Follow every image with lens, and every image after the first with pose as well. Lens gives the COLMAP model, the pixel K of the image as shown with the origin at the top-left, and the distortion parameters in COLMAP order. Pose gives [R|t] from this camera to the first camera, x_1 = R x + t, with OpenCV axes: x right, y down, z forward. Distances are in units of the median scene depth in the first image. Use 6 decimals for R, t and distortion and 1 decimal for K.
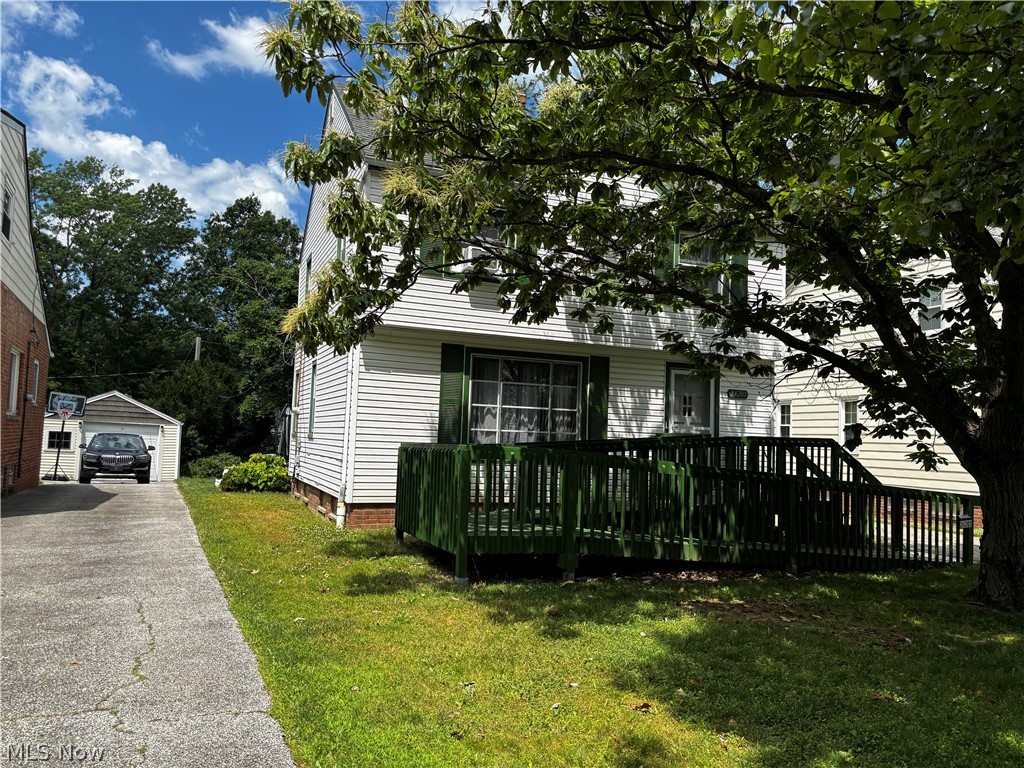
lens RADIAL K [[759.4, 0, 512.7], [0, 759.4, 394.8], [0, 0, 1]] dist [0.000213, -0.000726]
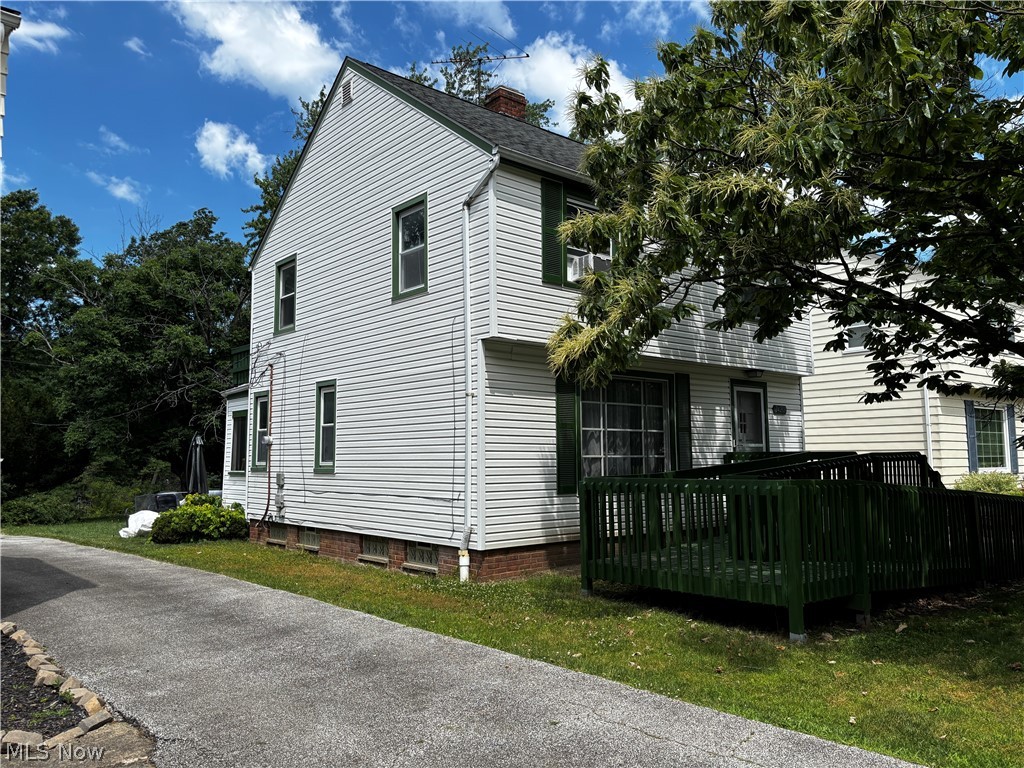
lens RADIAL K [[759.4, 0, 503.0], [0, 759.4, 373.4], [0, 0, 1]] dist [0.000213, -0.000726]
pose [[0.954194, -0.008294, 0.299075, -0.370777], [0.022454, 0.998782, -0.043942, -0.013348], [-0.298346, 0.048645, 0.953217, 0.151256]]
